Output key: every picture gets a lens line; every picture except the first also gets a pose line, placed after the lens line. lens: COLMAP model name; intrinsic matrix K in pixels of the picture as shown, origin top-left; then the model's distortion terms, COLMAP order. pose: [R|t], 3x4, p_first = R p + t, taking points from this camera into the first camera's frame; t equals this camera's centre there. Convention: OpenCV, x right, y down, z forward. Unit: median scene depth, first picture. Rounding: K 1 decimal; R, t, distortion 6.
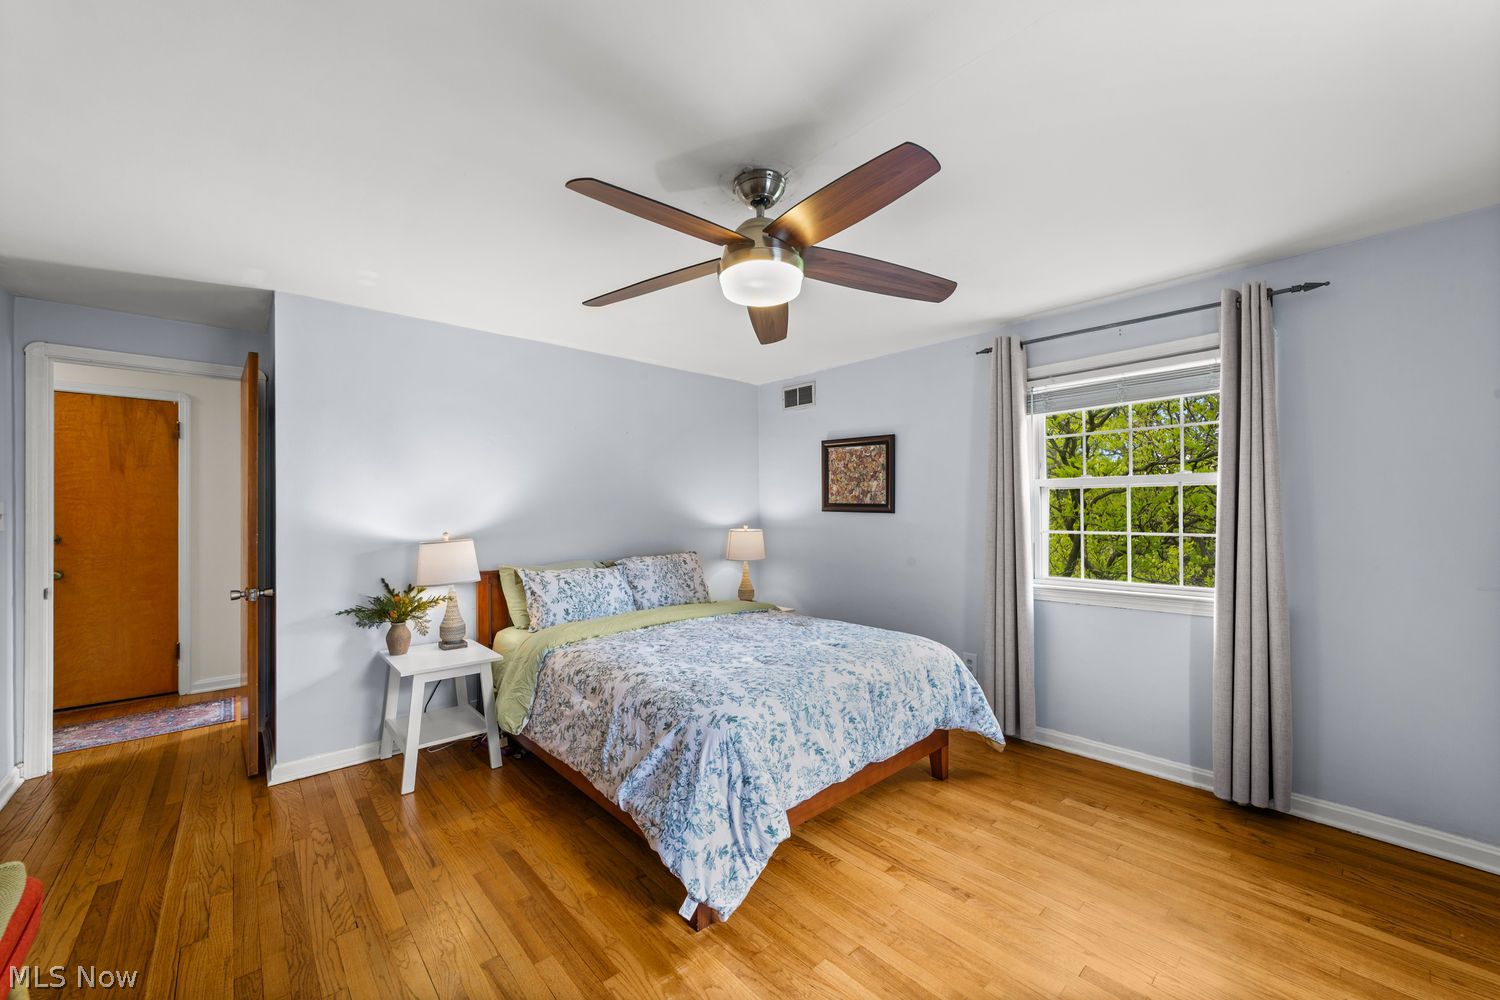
lens RADIAL K [[586.7, 0, 745.6], [0, 586.7, 502.2], [0, 0, 1]] dist [-0.003142, -0.000102]
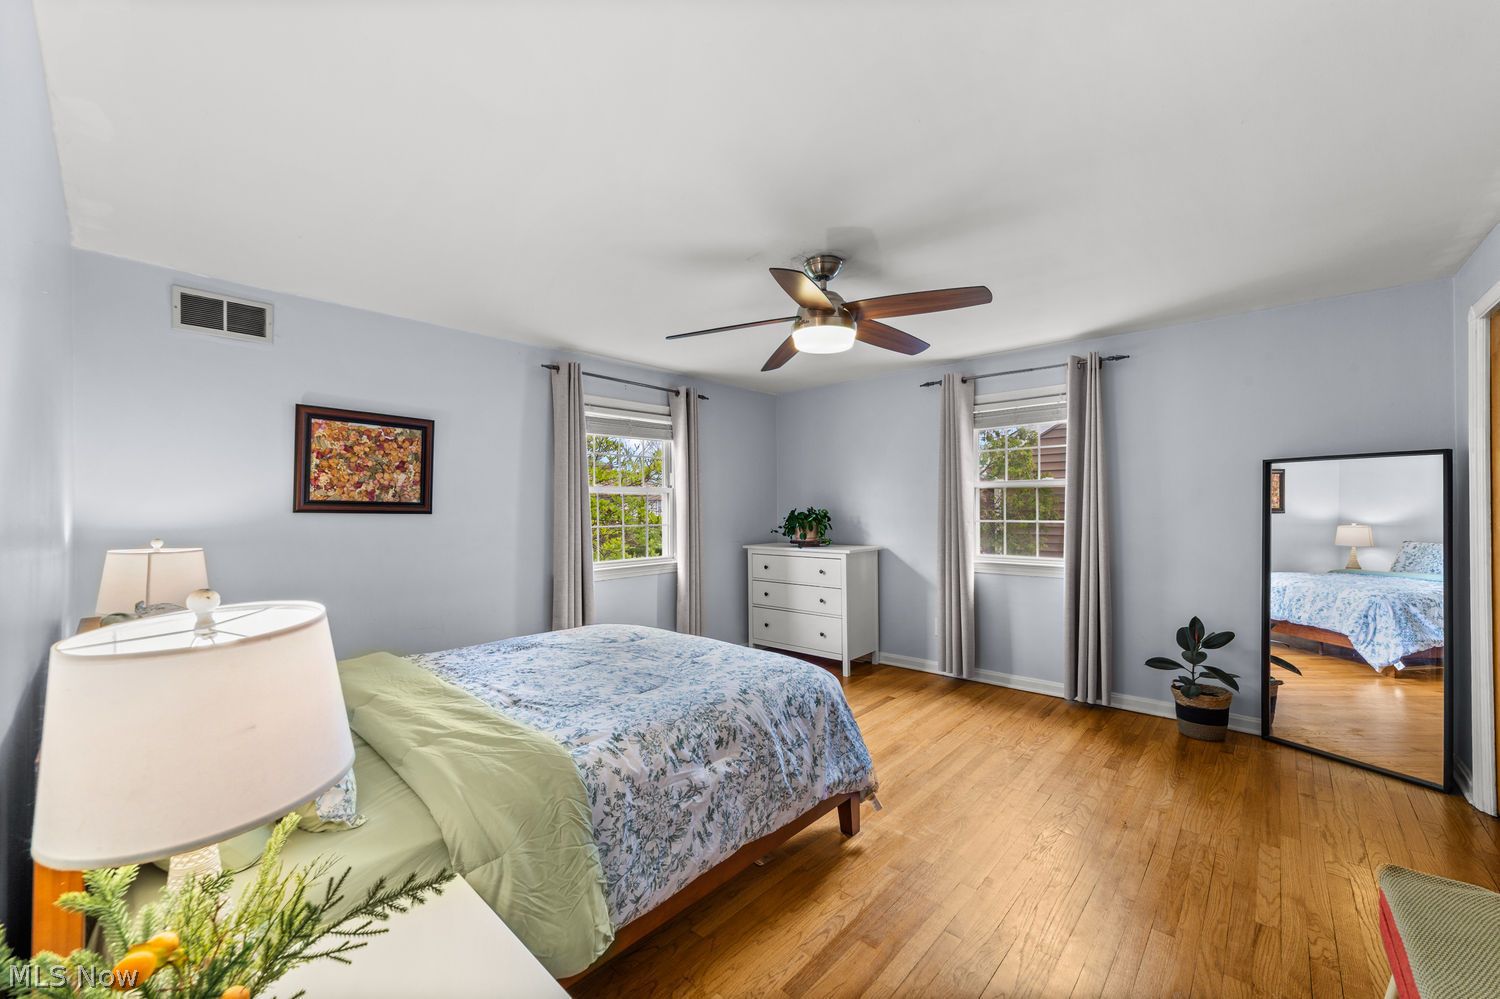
lens RADIAL K [[586.7, 0, 745.6], [0, 586.7, 501.7], [0, 0, 1]] dist [-0.003142, -0.000102]
pose [[-0.099552, 0.016530, 0.994895, -0.607237], [-0.007519, 0.999821, -0.017364, 0.011809], [-0.995004, -0.009210, -0.099409, 0.617530]]
